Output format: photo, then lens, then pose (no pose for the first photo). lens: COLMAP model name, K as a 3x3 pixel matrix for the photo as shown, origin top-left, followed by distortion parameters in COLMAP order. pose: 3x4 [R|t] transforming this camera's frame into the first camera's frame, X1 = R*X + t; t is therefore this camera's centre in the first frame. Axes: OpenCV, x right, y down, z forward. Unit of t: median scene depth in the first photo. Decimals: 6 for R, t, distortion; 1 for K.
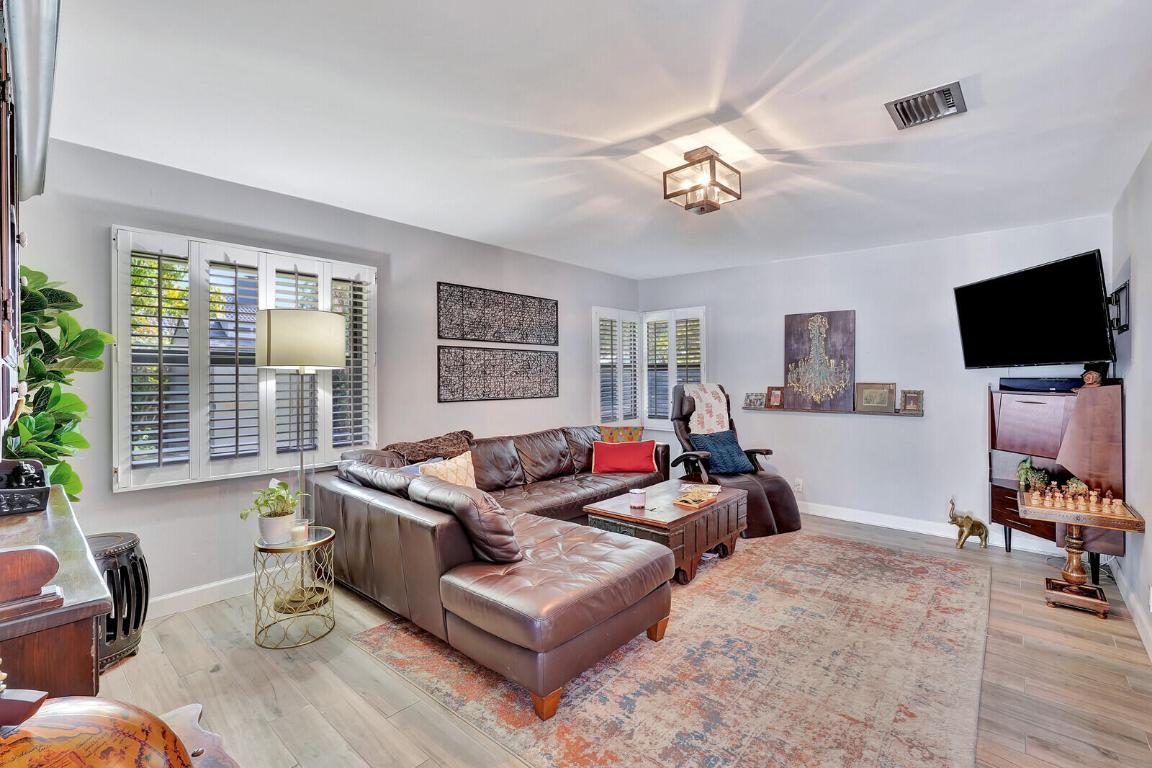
lens RADIAL K [[510.3, 0, 575.3], [0, 510.3, 386.1], [0, 0, 1]] dist [-0.013417, 0.004527]
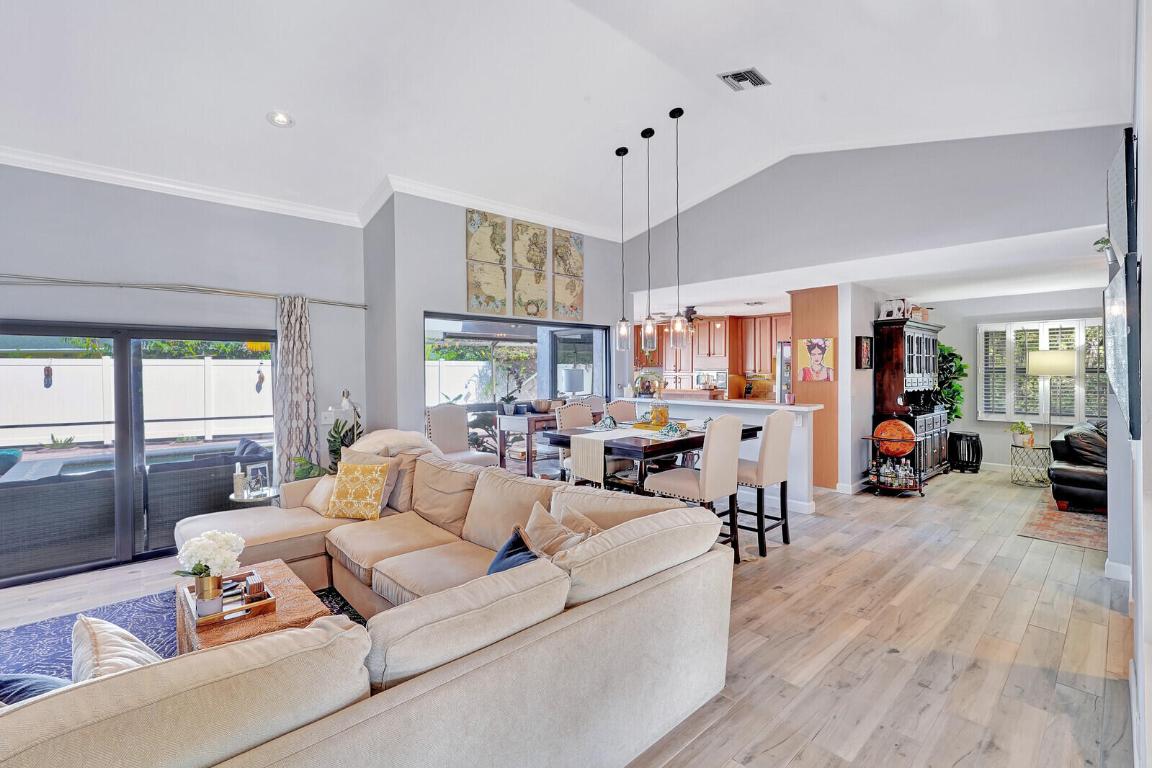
lens RADIAL K [[510.3, 0, 572.8], [0, 510.3, 378.5], [0, 0, 1]] dist [-0.013417, 0.004527]
pose [[-0.075460, 0.009780, -0.997101, 1.261419], [-0.015013, 0.999827, 0.010943, -0.008839], [0.997036, 0.015795, -0.075300, -0.629032]]
